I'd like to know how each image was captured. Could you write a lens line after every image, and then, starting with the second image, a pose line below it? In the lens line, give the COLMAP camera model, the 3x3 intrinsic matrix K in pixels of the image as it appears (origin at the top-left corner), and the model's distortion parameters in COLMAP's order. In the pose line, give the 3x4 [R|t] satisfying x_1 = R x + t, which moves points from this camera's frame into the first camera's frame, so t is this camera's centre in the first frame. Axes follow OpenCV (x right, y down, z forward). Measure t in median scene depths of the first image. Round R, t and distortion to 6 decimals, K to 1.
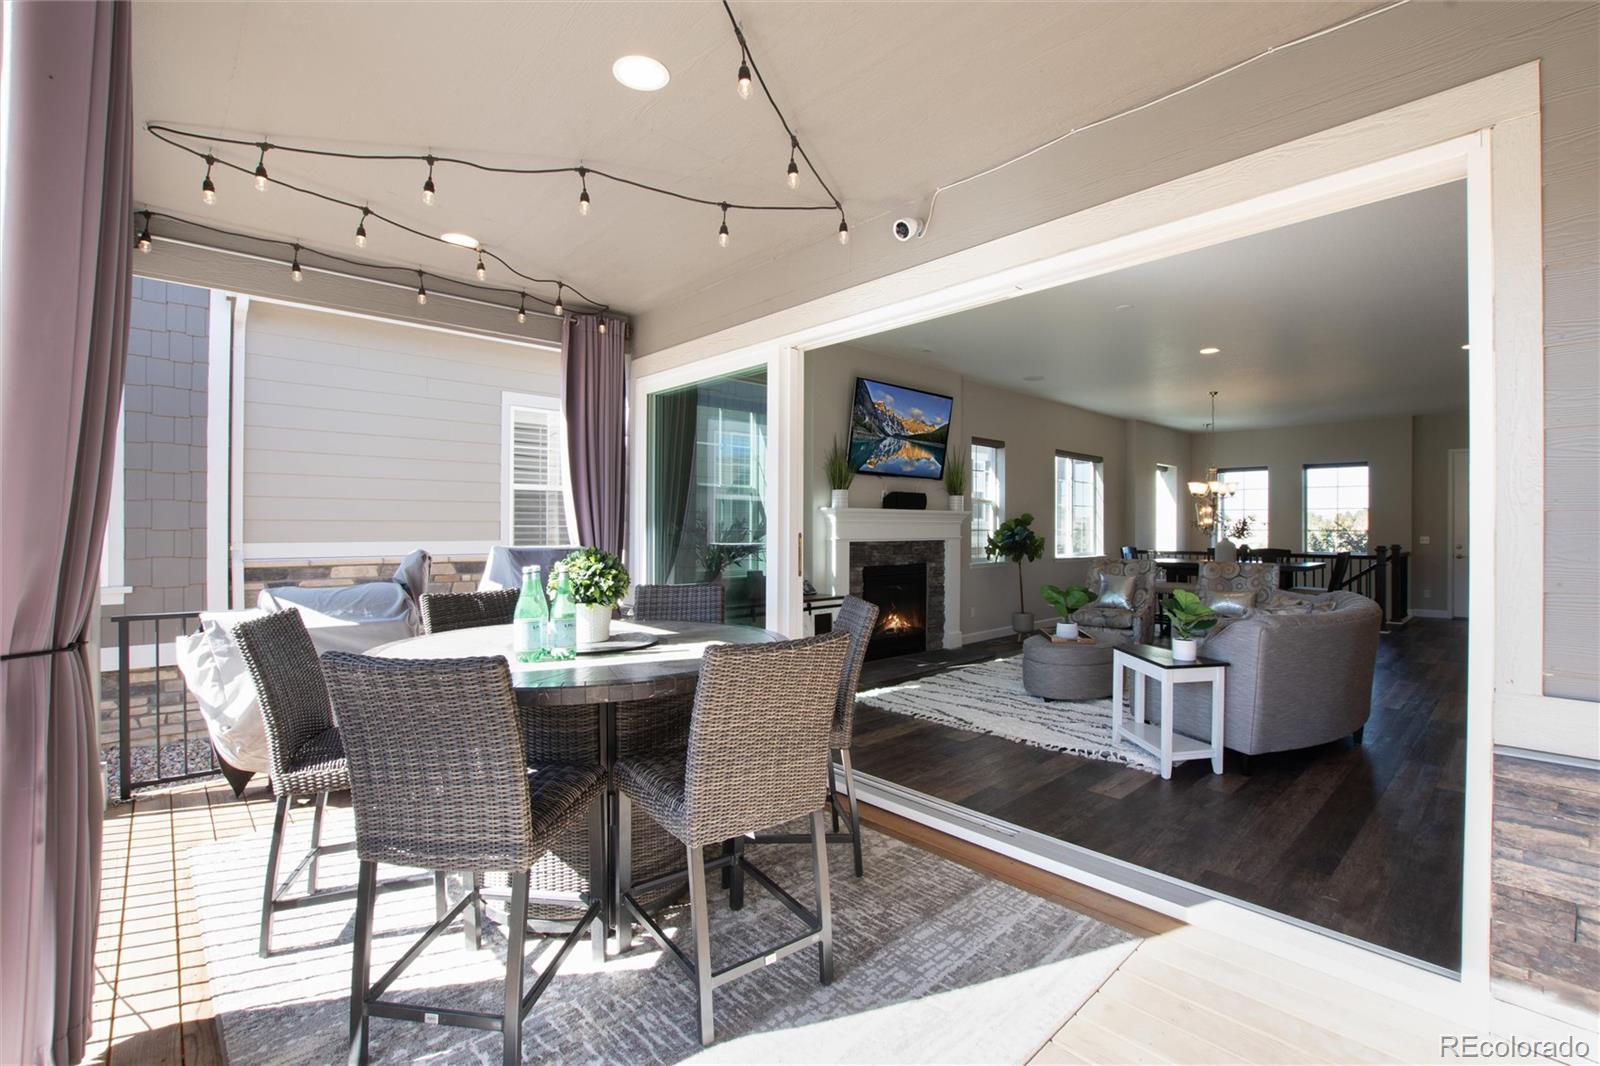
lens RADIAL K [[703.4, 0, 802.4], [0, 703.4, 527.6], [0, 0, 1]] dist [-0.028480, -0.000207]
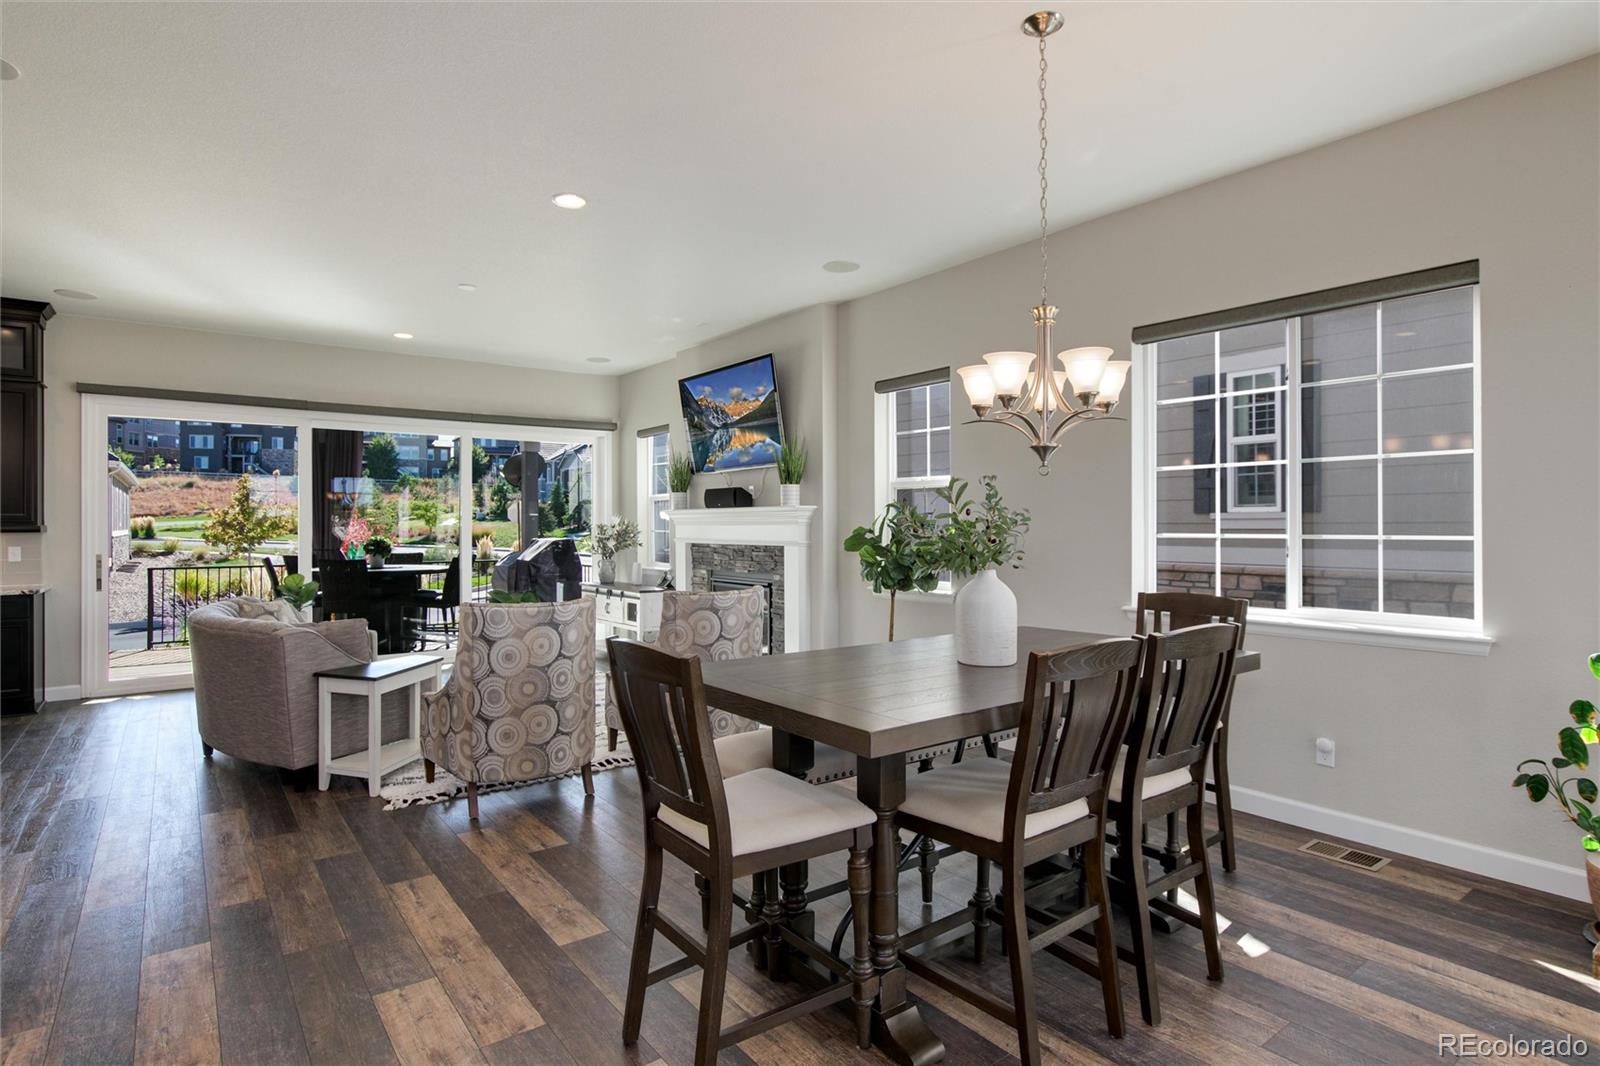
lens RADIAL K [[808.5, 0, 799.0], [0, 808.5, 529.1], [0, 0, 1]] dist [0.001562, 0.000551]
pose [[-0.099180, 0.001828, -0.995068, 1.092665], [0.002202, 0.999996, 0.001617, -0.001135], [0.995067, -0.002031, -0.099184, 1.144264]]
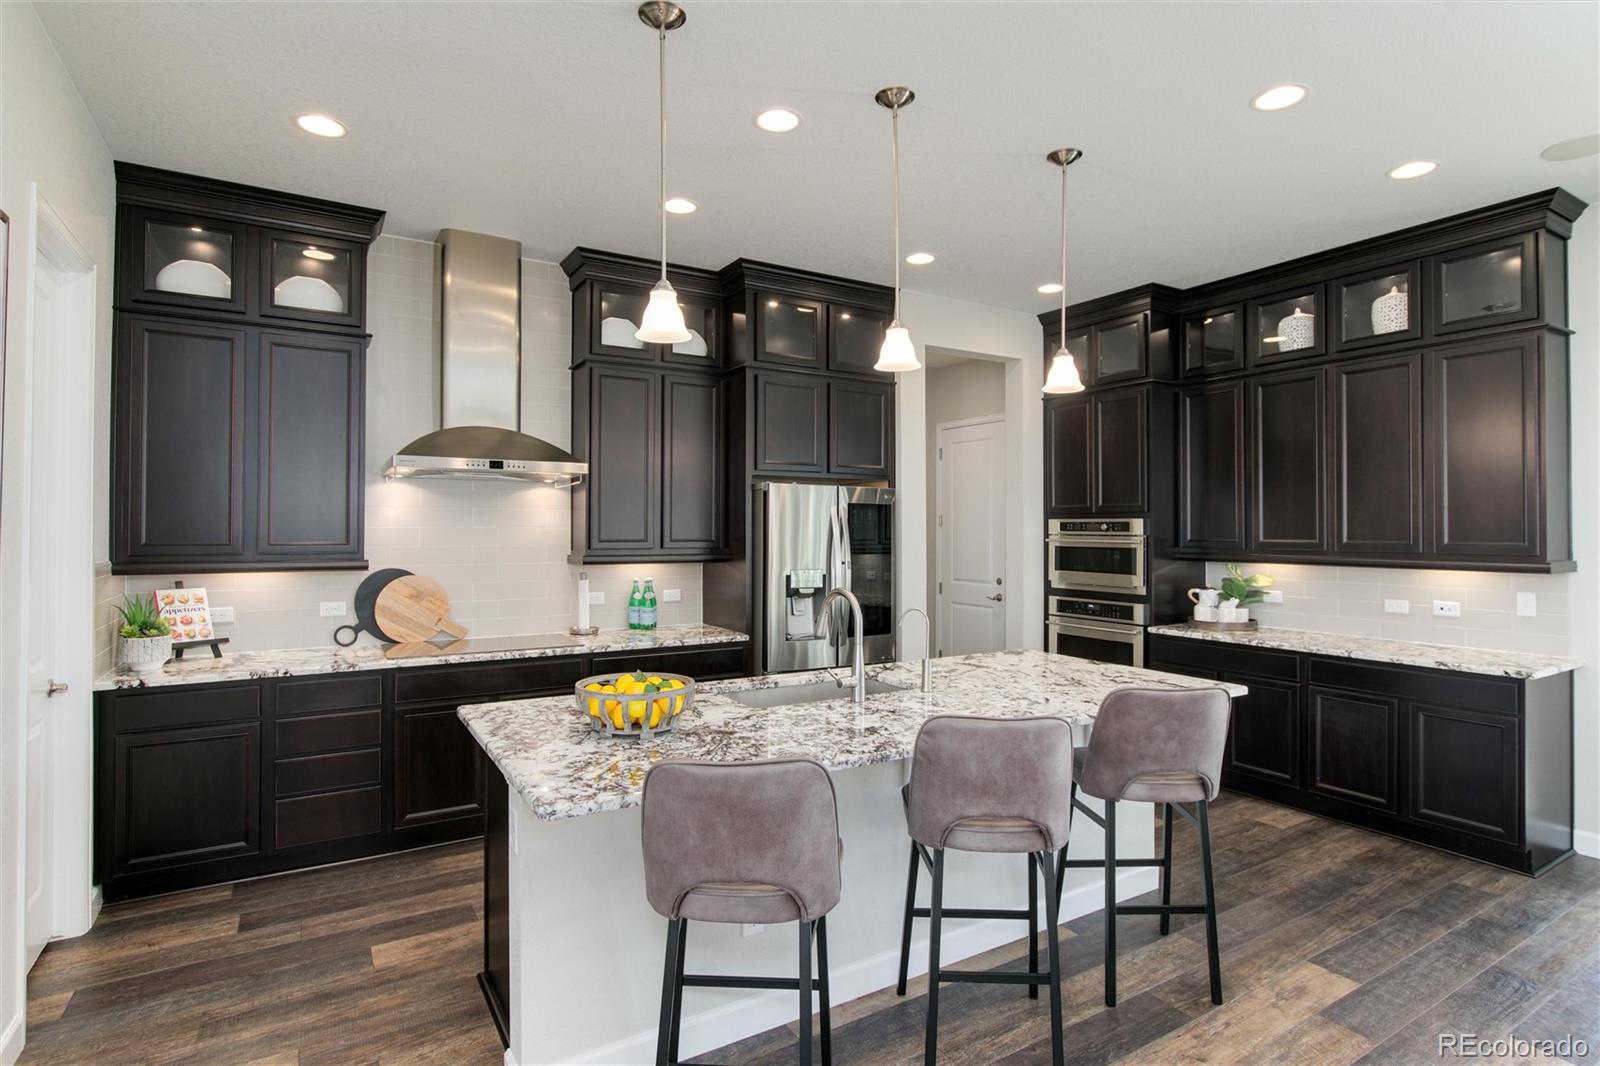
lens RADIAL K [[799.8, 0, 800.7], [0, 799.8, 523.3], [0, 0, 1]] dist [-0.016250, 0.001448]
pose [[-0.980903, -0.002259, 0.194485, 0.693566], [-0.003461, 0.999977, -0.005837, -0.025089], [-0.194468, -0.006399, -0.980888, 0.849692]]
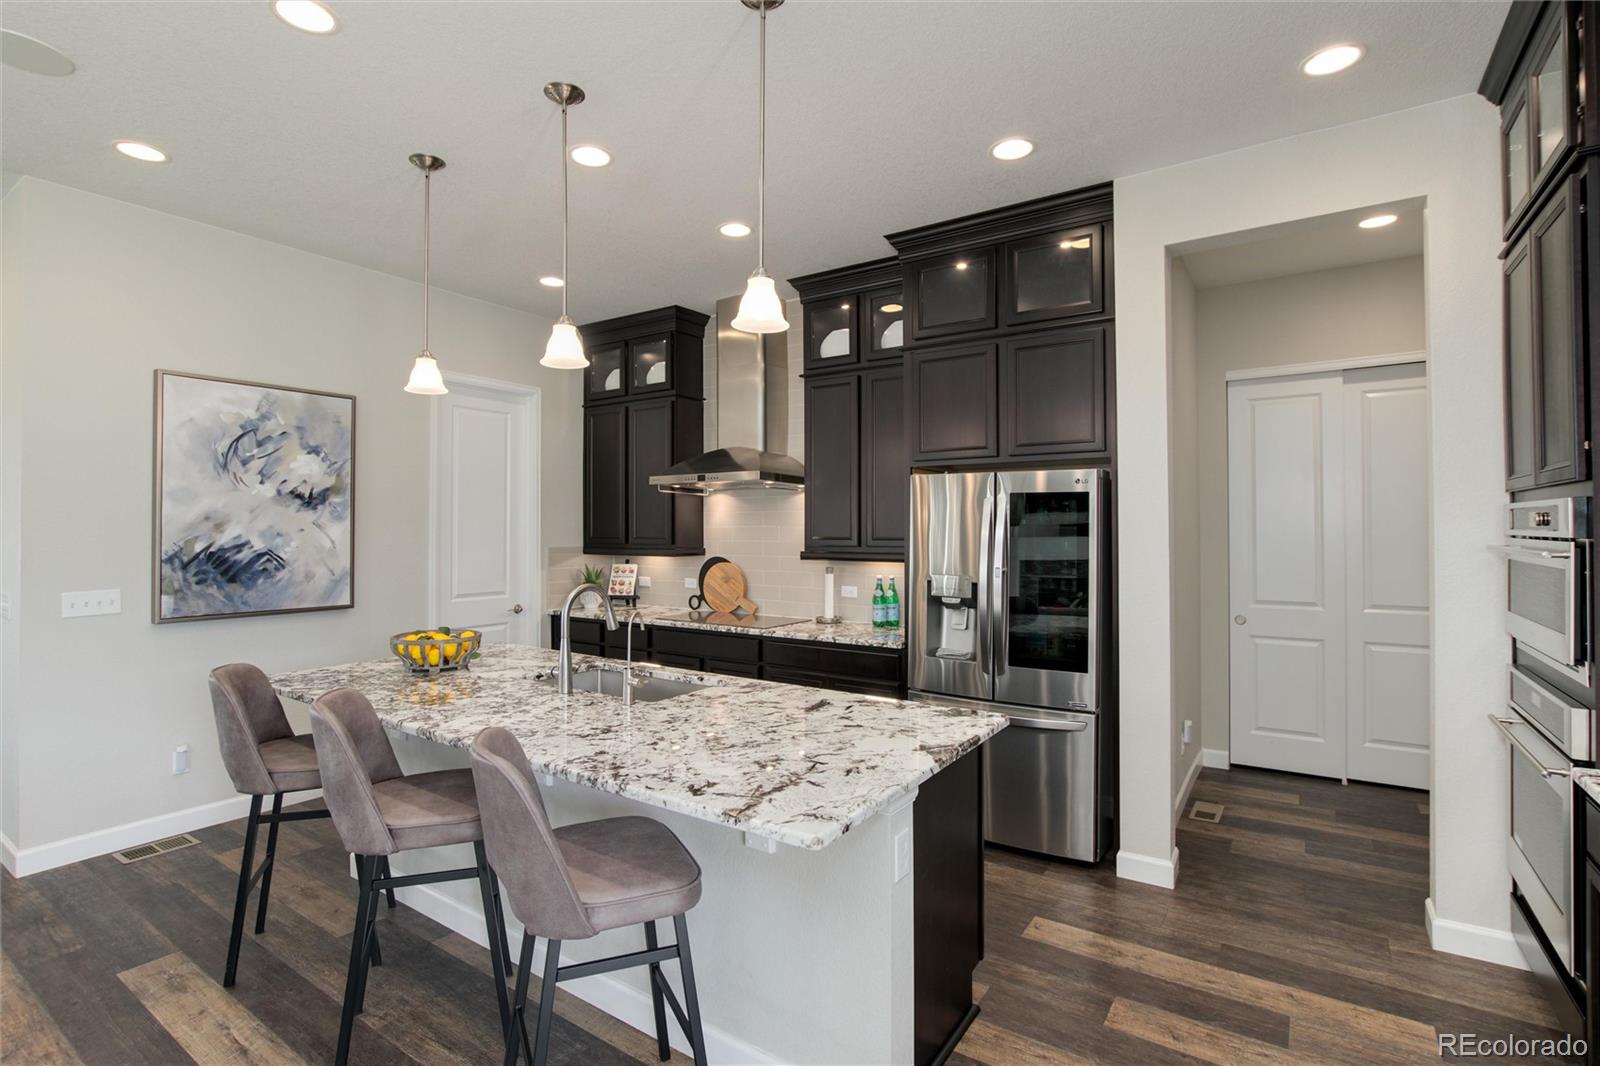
lens RADIAL K [[755.1, 0, 800.4], [0, 755.1, 524.4], [0, 0, 1]] dist [-0.021937, 0.005053]
pose [[-0.233813, 0.004467, 0.972271, 0.346457], [0.001108, 0.999990, -0.004328, -0.023697], [-0.972281, 0.000065, -0.233816, 0.438048]]
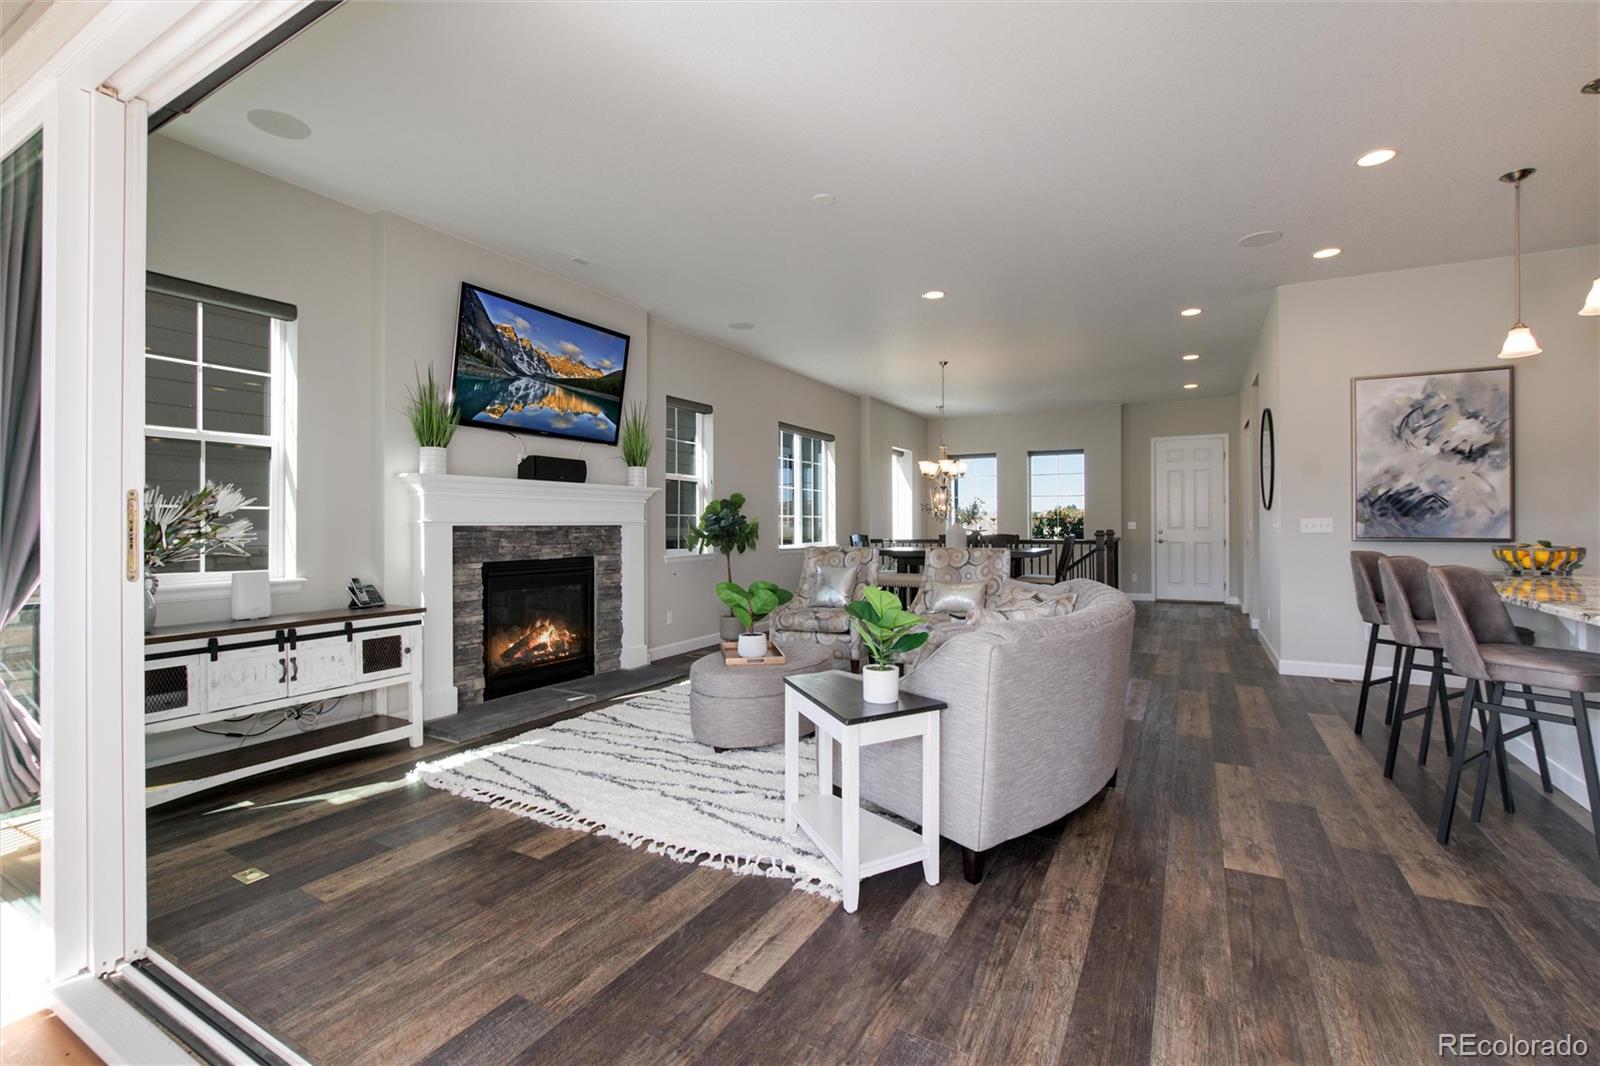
lens RADIAL K [[703.7, 0, 802.6], [0, 703.7, 522.3], [0, 0, 1]] dist [-0.021027, 0.000937]
pose [[0.948688, -0.004846, 0.316176, 0.154921], [0.005964, 0.999979, -0.002569, 0.018844], [-0.316157, 0.004323, 0.948697, 0.234235]]
